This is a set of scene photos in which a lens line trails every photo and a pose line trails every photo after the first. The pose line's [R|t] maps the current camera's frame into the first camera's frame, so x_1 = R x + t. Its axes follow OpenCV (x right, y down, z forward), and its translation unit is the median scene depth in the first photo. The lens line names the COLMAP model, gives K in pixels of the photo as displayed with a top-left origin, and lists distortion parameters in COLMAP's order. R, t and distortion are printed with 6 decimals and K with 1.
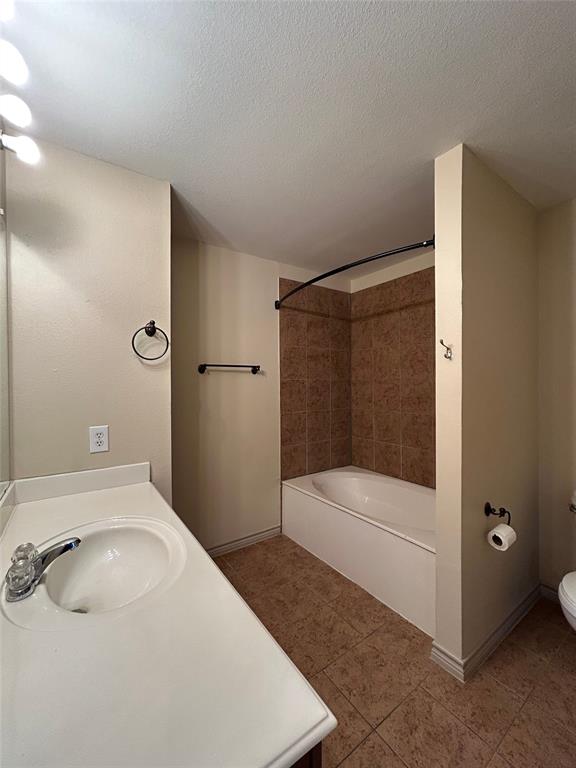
lens RADIAL K [[310.5, 0, 288.9], [0, 310.5, 383.2], [0, 0, 1]] dist [0.001668, 0.000669]
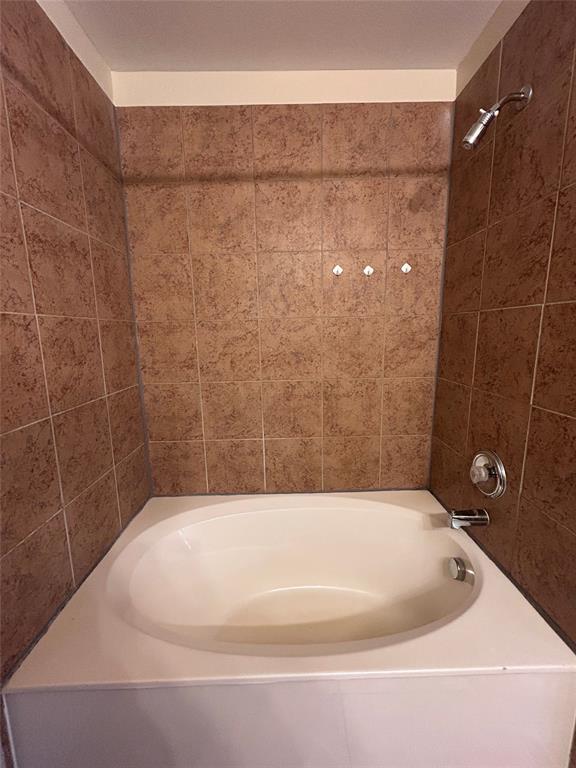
lens RADIAL K [[310.5, 0, 288.9], [0, 310.5, 383.2], [0, 0, 1]] dist [0.001668, 0.000669]
pose [[0.556685, -0.138932, 0.819024, -0.063868], [0.013781, 0.987325, 0.158115, 0.009257], [-0.830610, -0.076733, 0.551543, 0.616759]]
